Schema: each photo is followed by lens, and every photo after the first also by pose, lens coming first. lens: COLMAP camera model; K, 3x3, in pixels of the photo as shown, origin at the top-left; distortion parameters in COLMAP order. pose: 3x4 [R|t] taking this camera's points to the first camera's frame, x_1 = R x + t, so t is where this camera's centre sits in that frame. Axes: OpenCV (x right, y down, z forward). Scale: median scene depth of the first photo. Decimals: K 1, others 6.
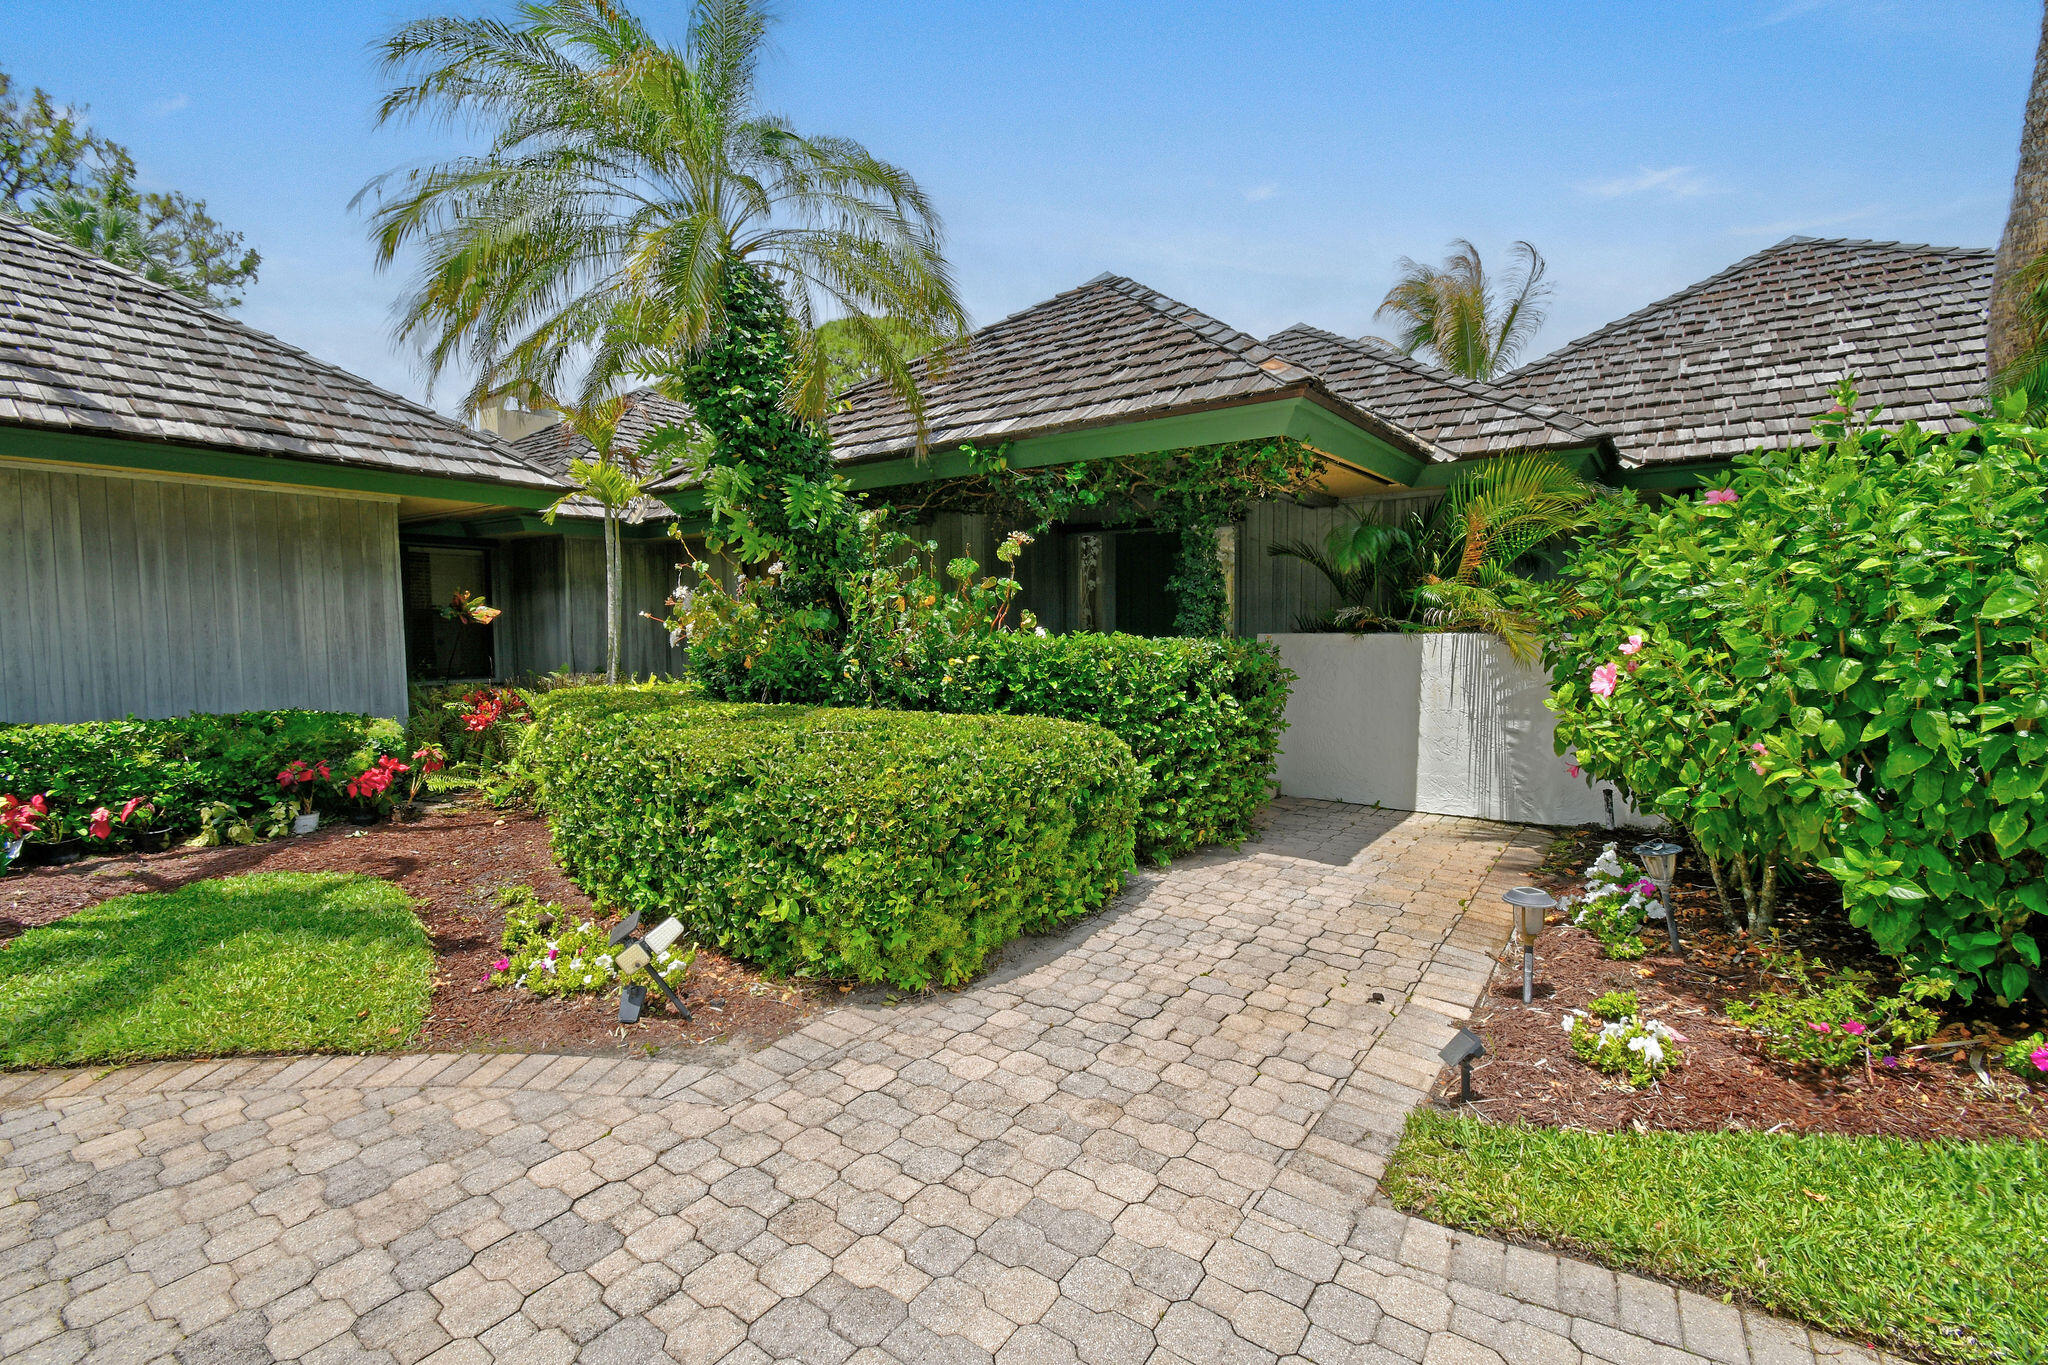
lens RADIAL K [[911.3, 0, 1023.3], [0, 911.3, 678.3], [0, 0, 1]] dist [0.004824, -0.000292]
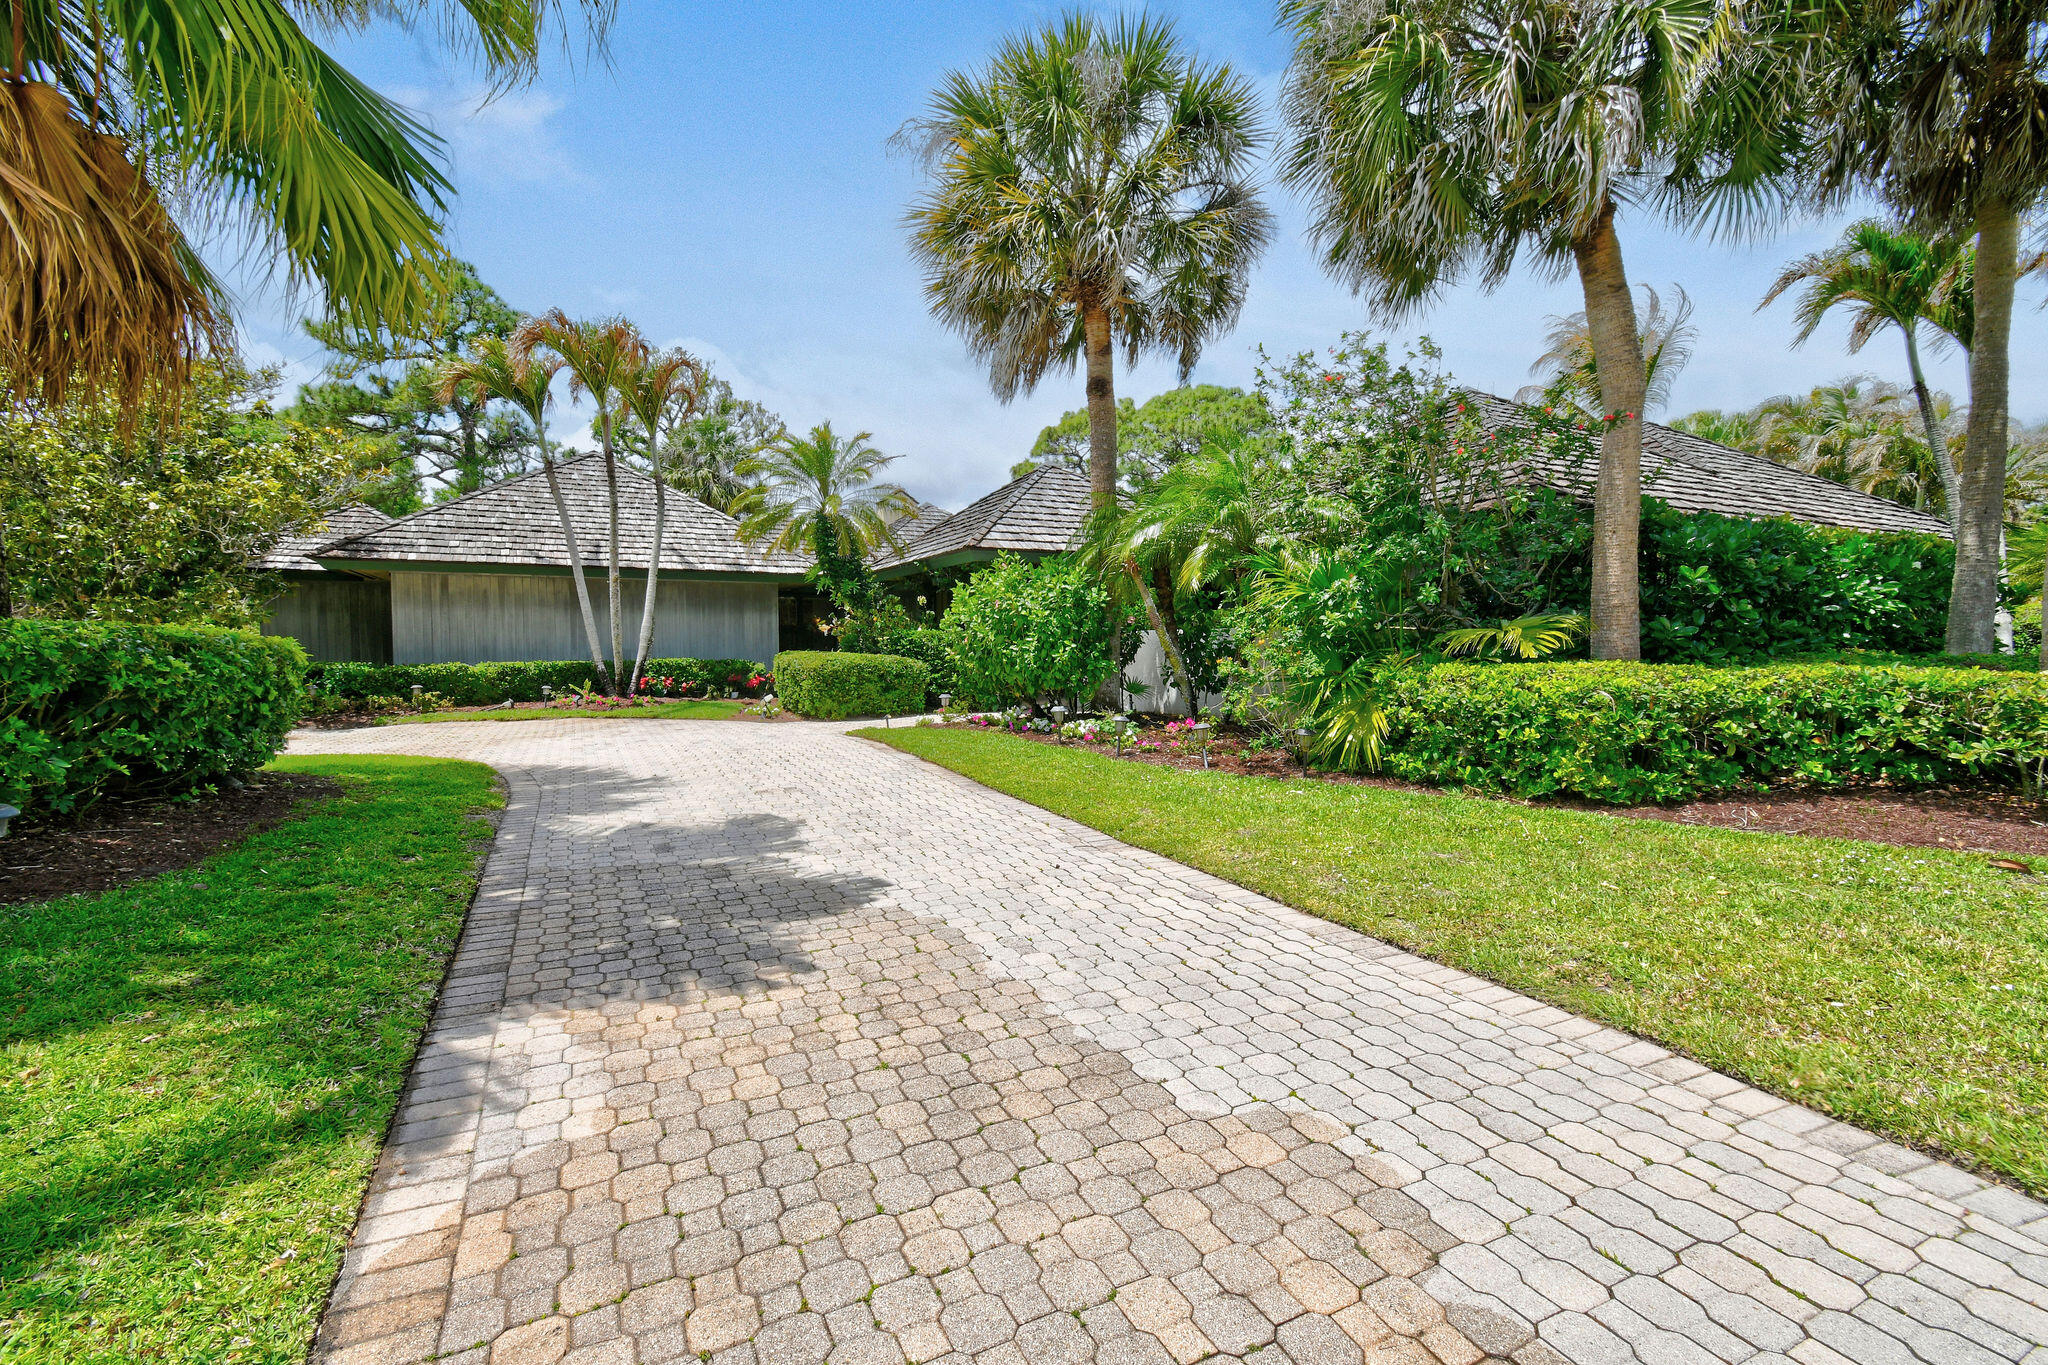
lens RADIAL K [[911.3, 0, 1024.9], [0, 911.3, 684.1], [0, 0, 1]] dist [0.004824, -0.000292]
pose [[0.887277, 0.020252, -0.460792, 1.533277], [-0.025669, 0.999655, -0.005493, 0.118619], [0.460522, 0.016703, 0.887491, -1.304634]]
